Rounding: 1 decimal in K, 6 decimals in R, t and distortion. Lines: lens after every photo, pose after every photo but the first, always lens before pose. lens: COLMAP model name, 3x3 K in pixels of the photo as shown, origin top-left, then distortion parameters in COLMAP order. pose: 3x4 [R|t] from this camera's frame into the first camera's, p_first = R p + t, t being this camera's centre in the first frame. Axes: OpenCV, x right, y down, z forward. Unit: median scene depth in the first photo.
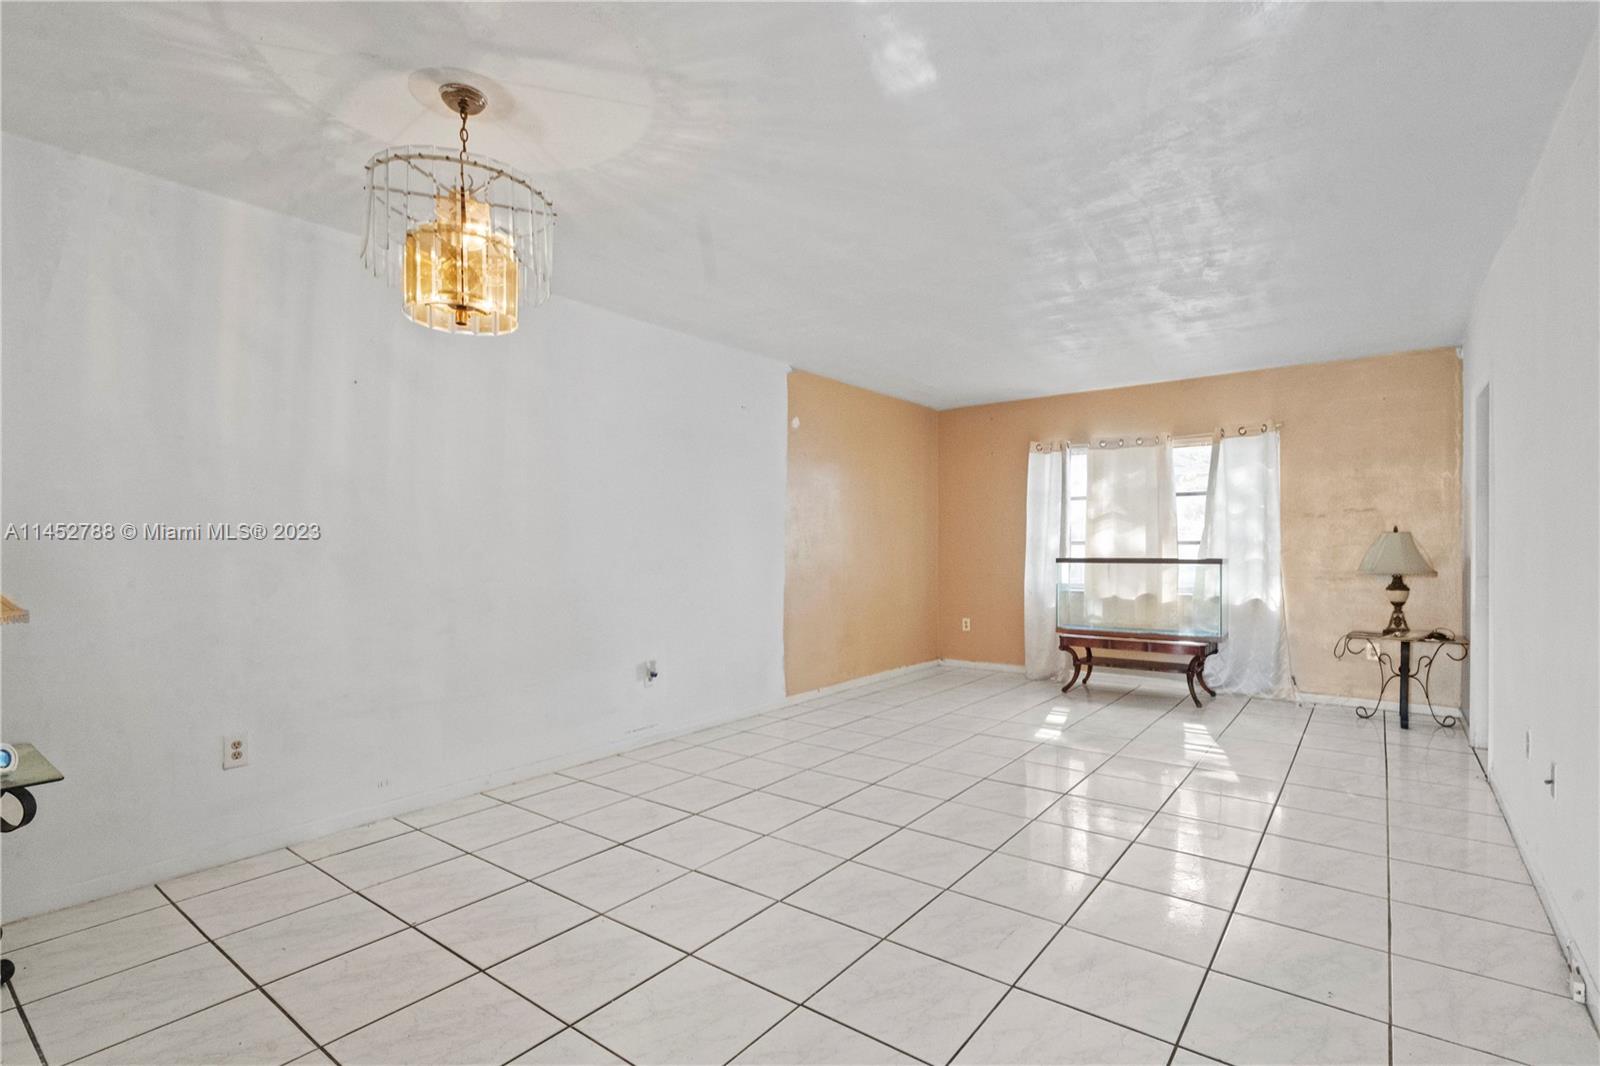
lens RADIAL K [[744.9, 0, 818.7], [0, 744.9, 554.8], [0, 0, 1]] dist [0.002381, 0.000027]
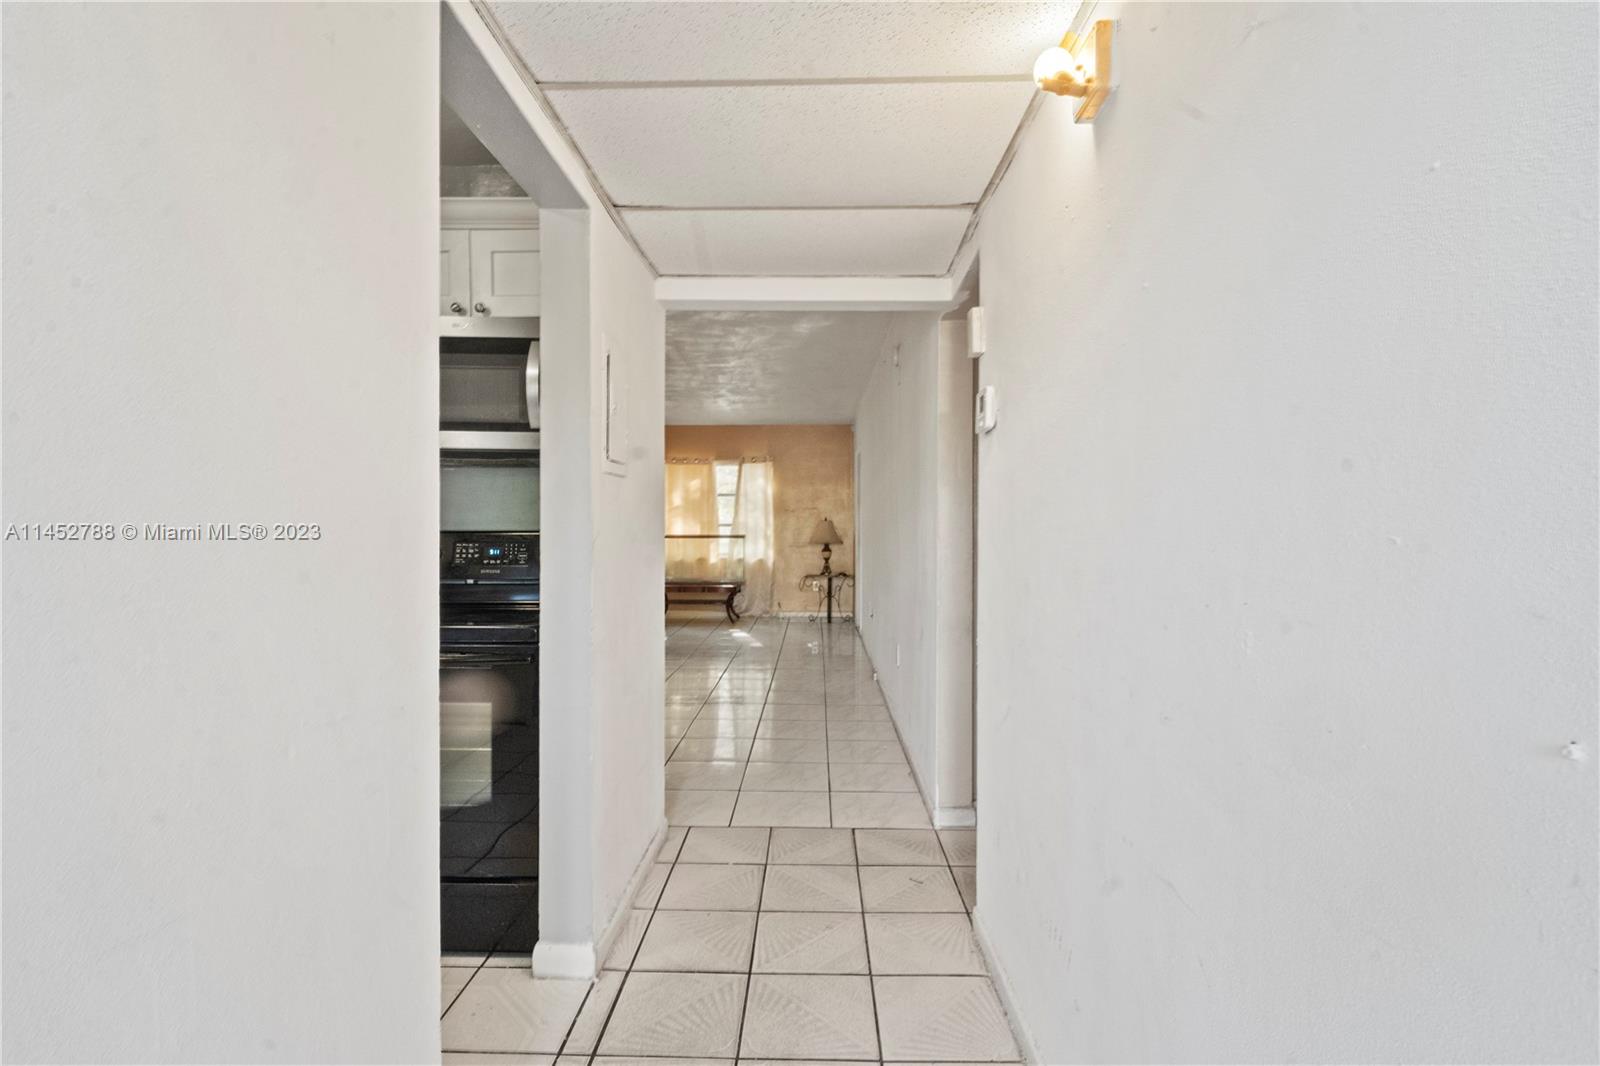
lens RADIAL K [[744.9, 0, 809.8], [0, 744.9, 526.7], [0, 0, 1]] dist [0.002381, 0.000027]
pose [[0.803710, 0.006153, 0.594990, -0.326448], [0.000019, 0.999946, -0.010366, 0.003704], [-0.595022, 0.008343, 0.803666, -0.421032]]
